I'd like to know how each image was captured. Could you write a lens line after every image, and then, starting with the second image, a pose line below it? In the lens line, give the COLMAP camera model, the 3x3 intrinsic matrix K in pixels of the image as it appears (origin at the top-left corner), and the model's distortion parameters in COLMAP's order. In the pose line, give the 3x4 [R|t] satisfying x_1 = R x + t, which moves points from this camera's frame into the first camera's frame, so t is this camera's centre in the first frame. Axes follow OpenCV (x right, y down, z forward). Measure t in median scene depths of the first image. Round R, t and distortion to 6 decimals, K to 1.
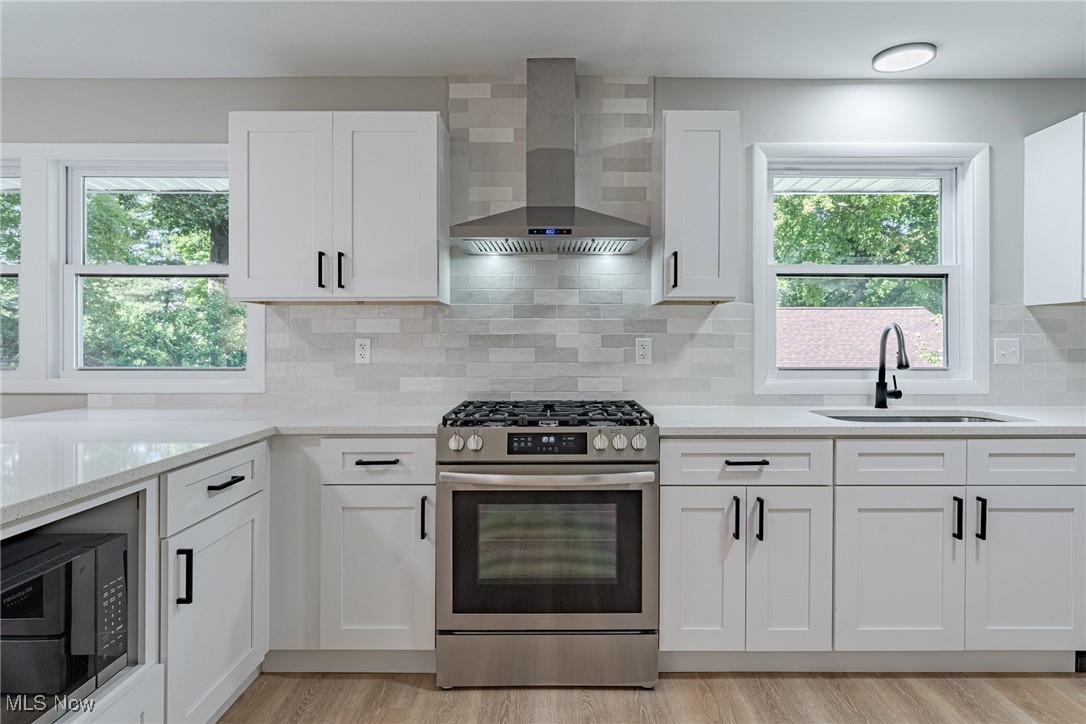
lens RADIAL K [[608.8, 0, 558.9], [0, 608.8, 342.0], [0, 0, 1]] dist [-0.001406, -0.000415]
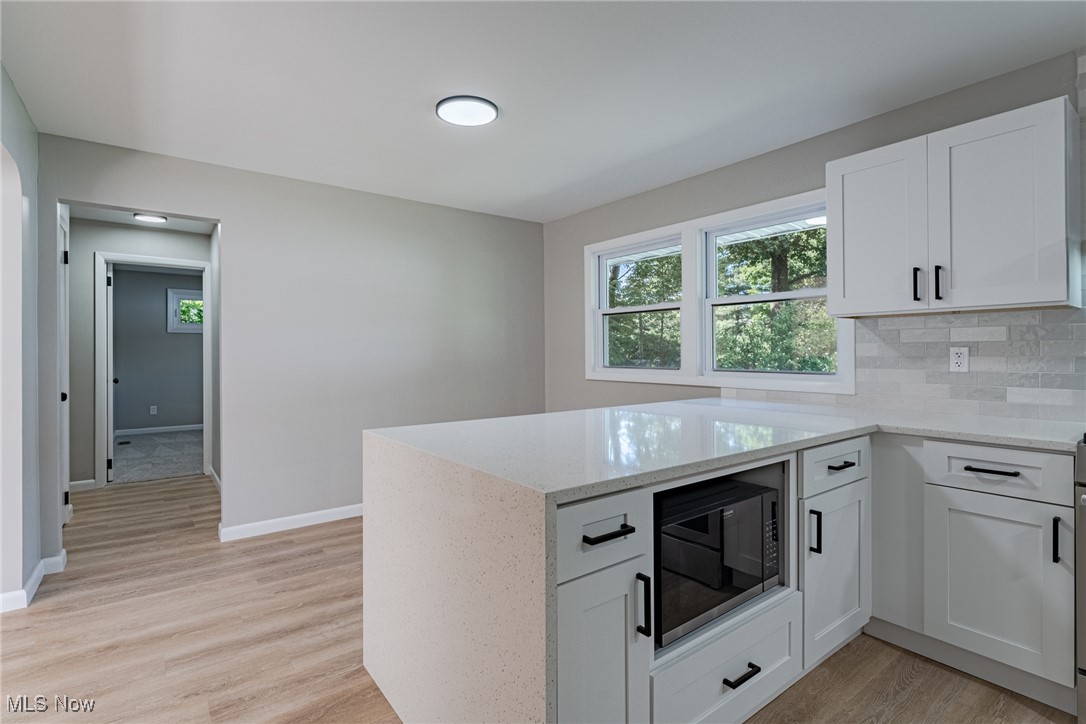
lens RADIAL K [[523.8, 0, 539.5], [0, 523.8, 350.0], [0, 0, 1]] dist [0.001526, -0.000644]
pose [[0.594463, -0.005635, -0.804103, -0.039152], [0.006195, 0.999978, -0.002428, -0.003385], [0.804099, -0.003538, 0.594485, -0.092377]]
